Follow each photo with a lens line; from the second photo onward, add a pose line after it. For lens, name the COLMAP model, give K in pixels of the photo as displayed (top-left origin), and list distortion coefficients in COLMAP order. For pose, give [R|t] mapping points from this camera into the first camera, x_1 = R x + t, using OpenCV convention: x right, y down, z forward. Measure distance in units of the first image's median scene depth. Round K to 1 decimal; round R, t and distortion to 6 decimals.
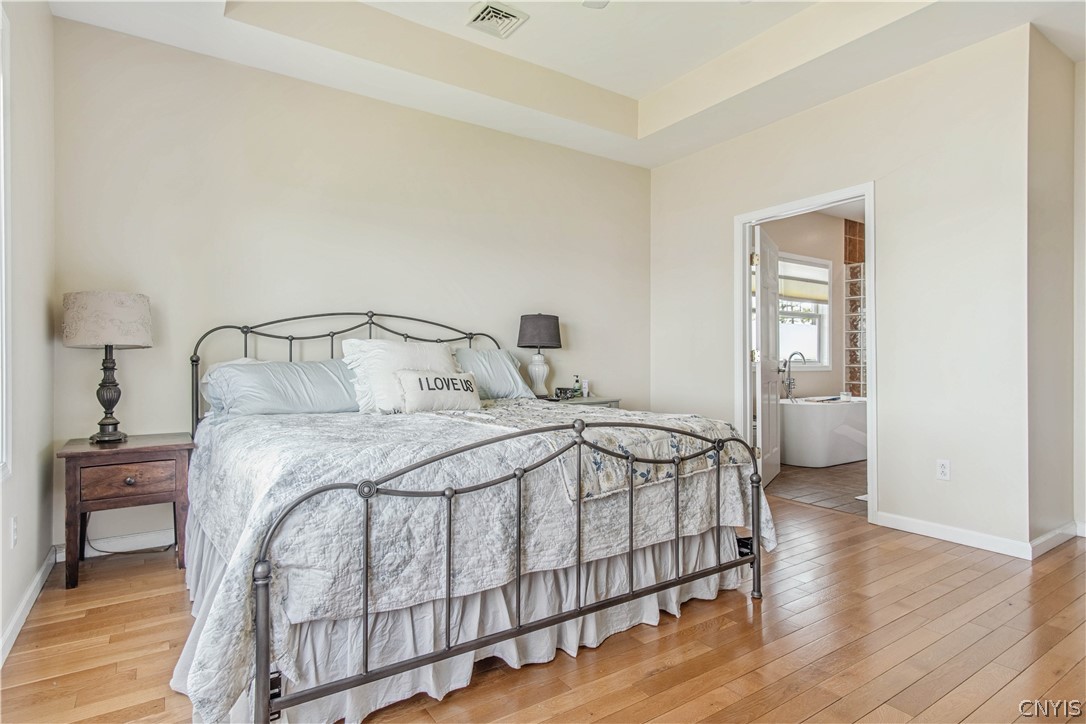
lens RADIAL K [[579.0, 0, 539.8], [0, 579.0, 362.4], [0, 0, 1]] dist [0.000483, 0.002175]
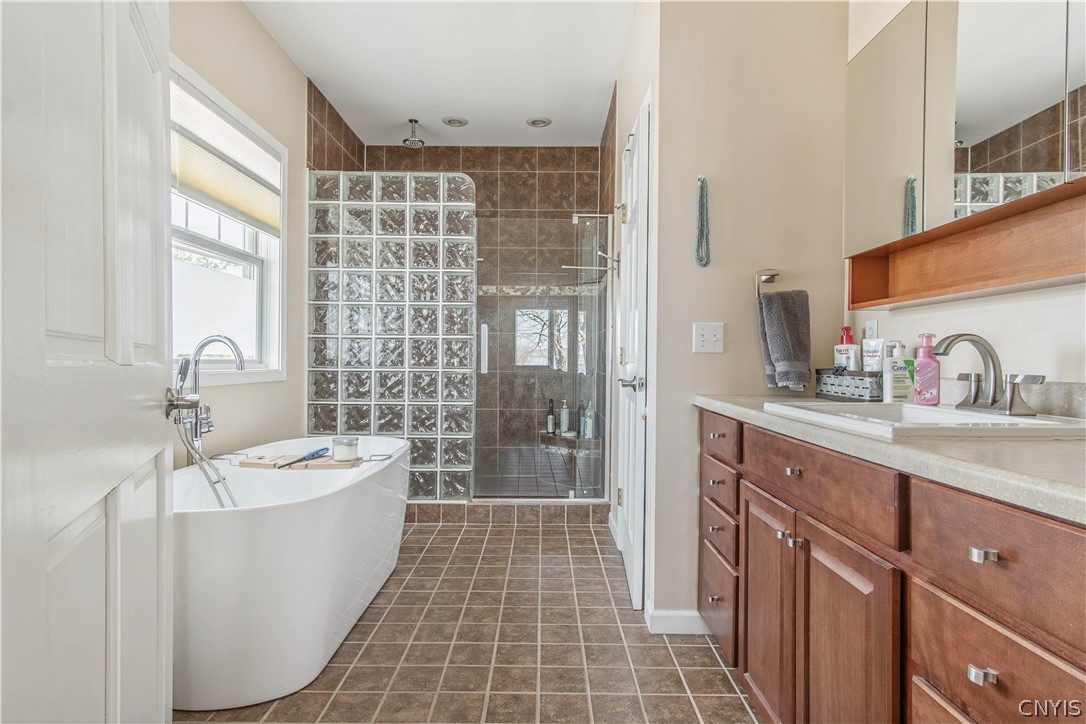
lens RADIAL K [[579.0, 0, 544.5], [0, 579.0, 360.7], [0, 0, 1]] dist [0.000483, 0.002175]
pose [[0.552125, 0.002689, 0.833757, 0.227580], [-0.005991, 0.999982, 0.000743, -0.003556], [-0.833740, -0.005406, 0.552131, 0.564584]]
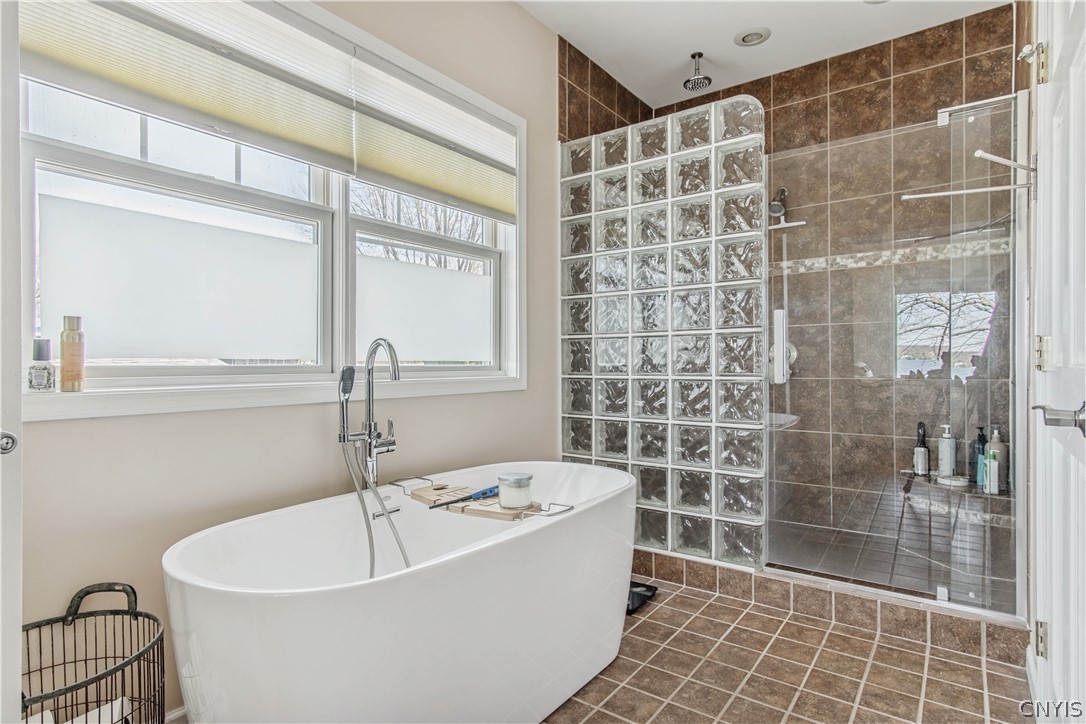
lens RADIAL K [[579.0, 0, 534.0], [0, 579.0, 362.5], [0, 0, 1]] dist [0.000483, 0.002175]
pose [[0.942257, -0.004819, 0.334857, 0.373614], [0.005460, 0.999985, -0.000973, -0.004467], [-0.334847, 0.002745, 0.942268, 0.617240]]
